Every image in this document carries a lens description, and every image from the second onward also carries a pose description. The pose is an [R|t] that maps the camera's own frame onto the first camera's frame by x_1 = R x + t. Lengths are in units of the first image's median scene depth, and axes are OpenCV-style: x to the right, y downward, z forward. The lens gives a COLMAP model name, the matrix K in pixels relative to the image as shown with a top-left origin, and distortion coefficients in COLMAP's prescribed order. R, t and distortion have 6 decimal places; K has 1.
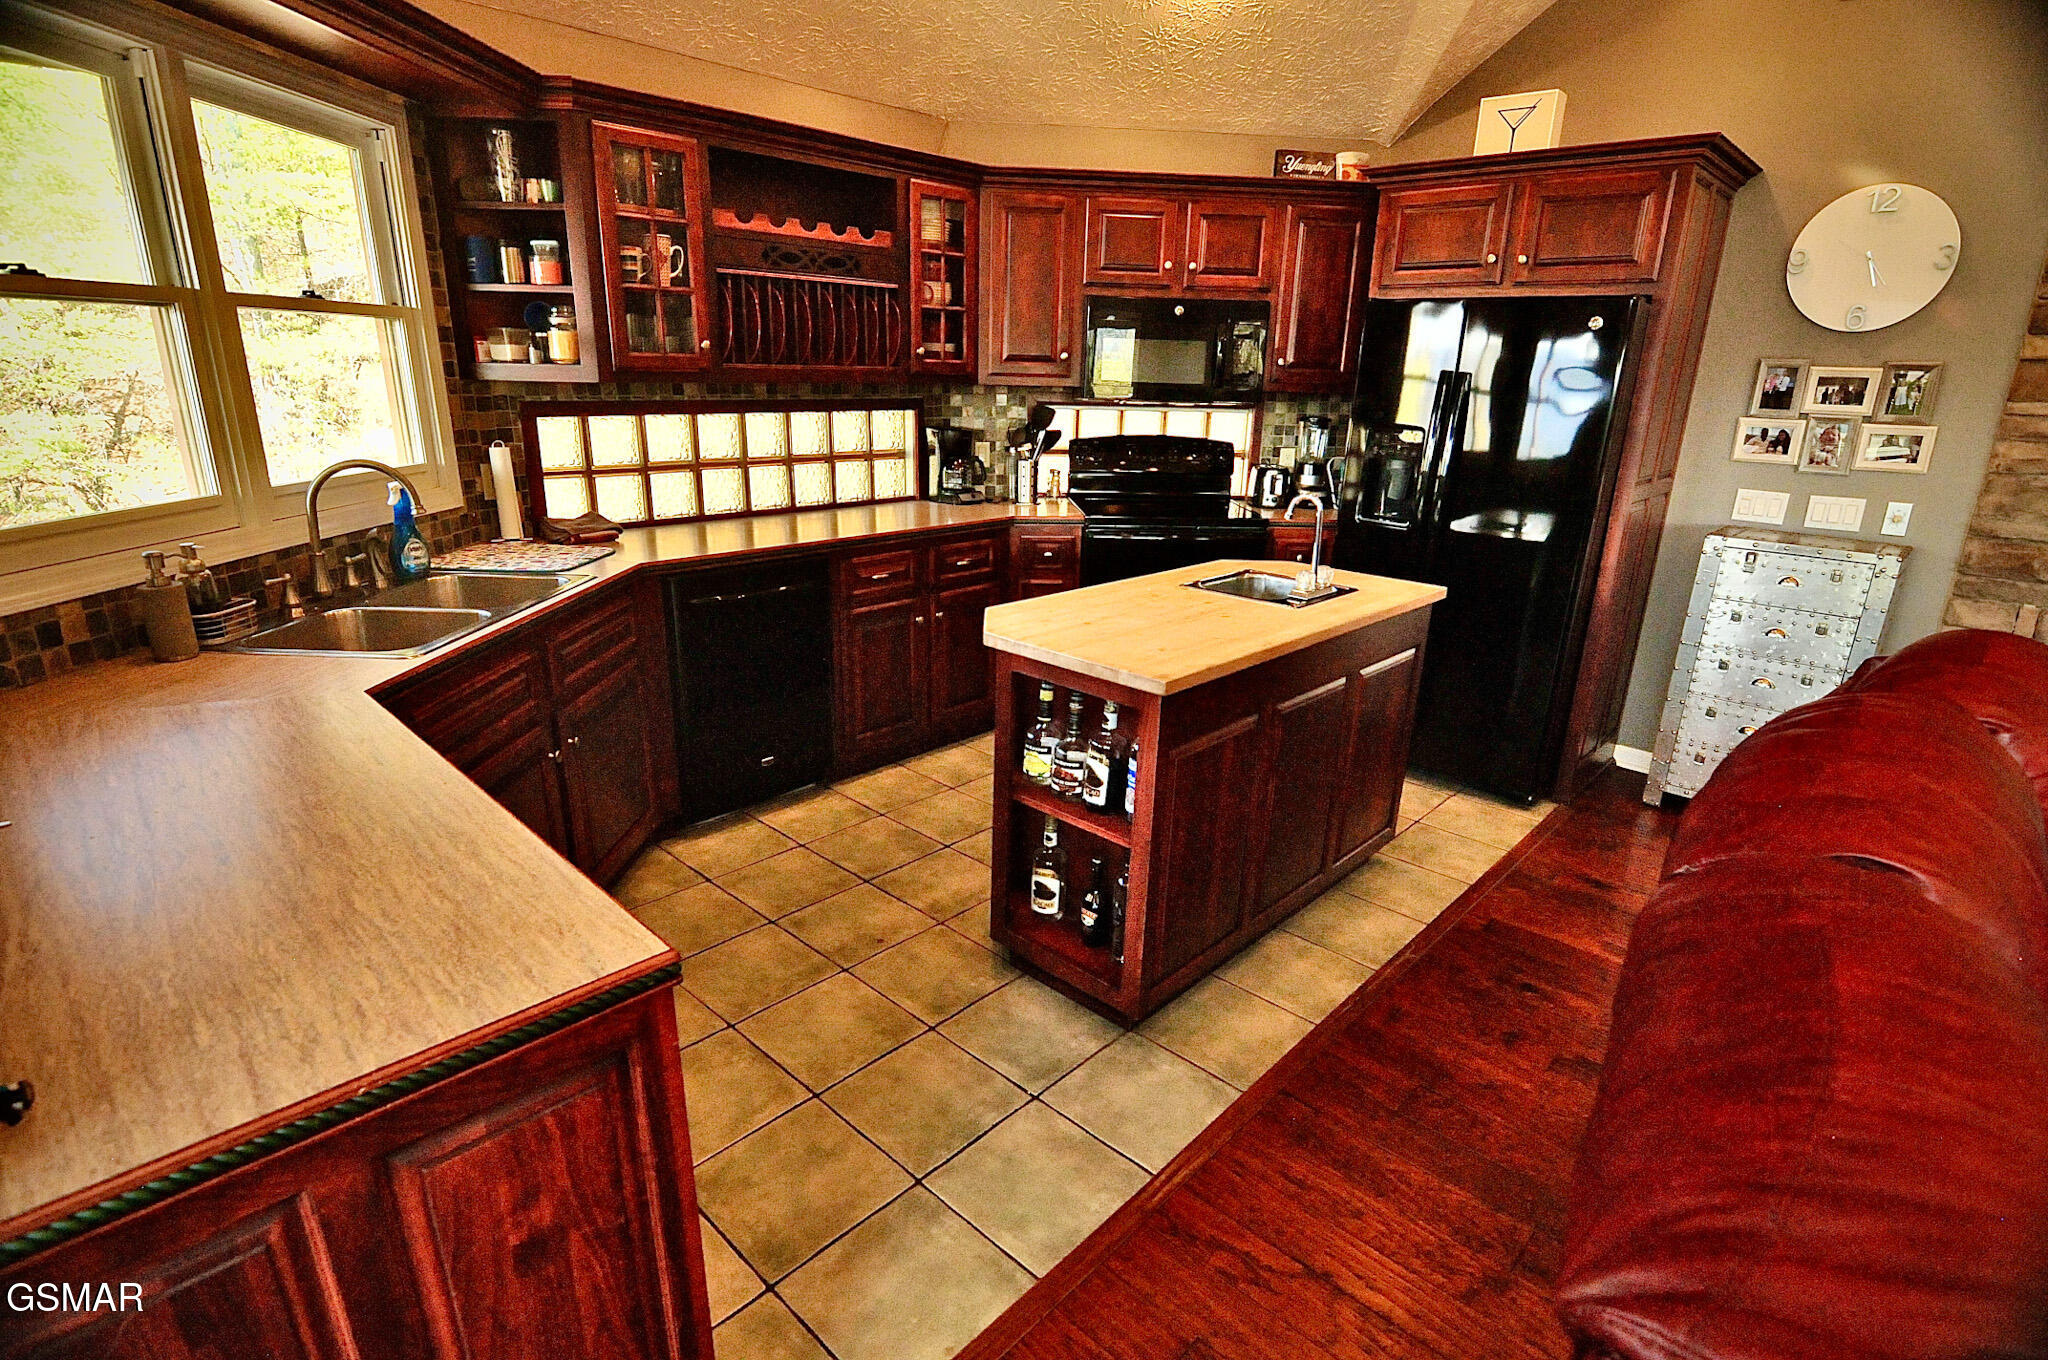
lens RADIAL K [[1015.6, 0, 1029.2], [0, 1015.6, 696.1], [0, 0, 1]] dist [-0.000551, -0.011081]
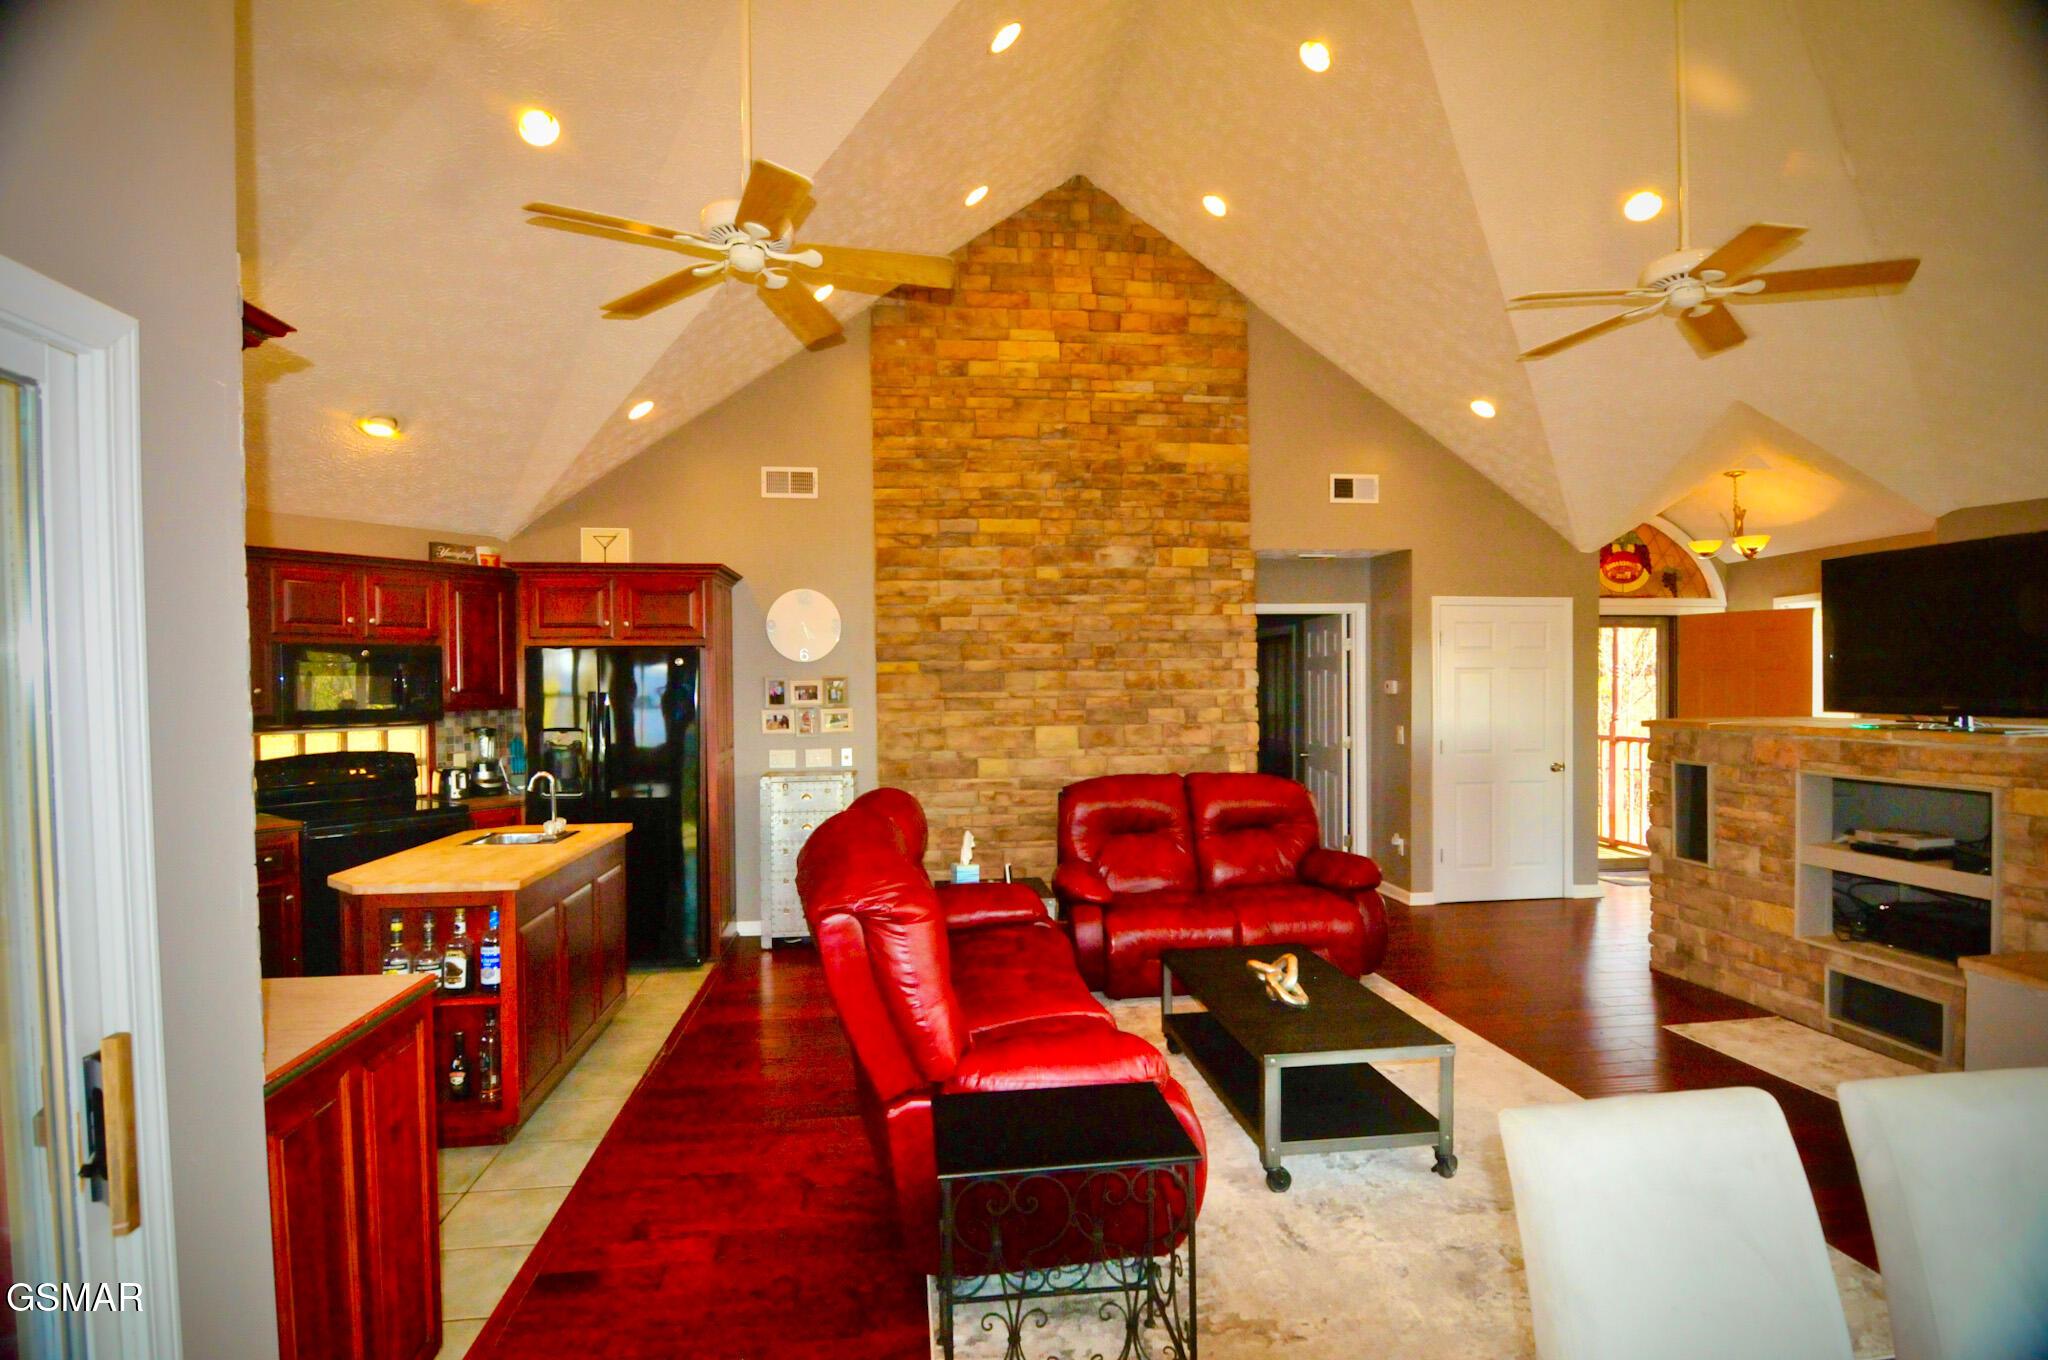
lens RADIAL K [[1015.6, 0, 1029.2], [0, 1015.6, 696.1], [0, 0, 1]] dist [-0.000551, -0.011081]
pose [[0.635963, -0.042073, 0.770572, -0.332894], [0.265010, 0.949698, -0.166864, 0.109250], [-0.724790, 0.310328, 0.615123, -0.393981]]
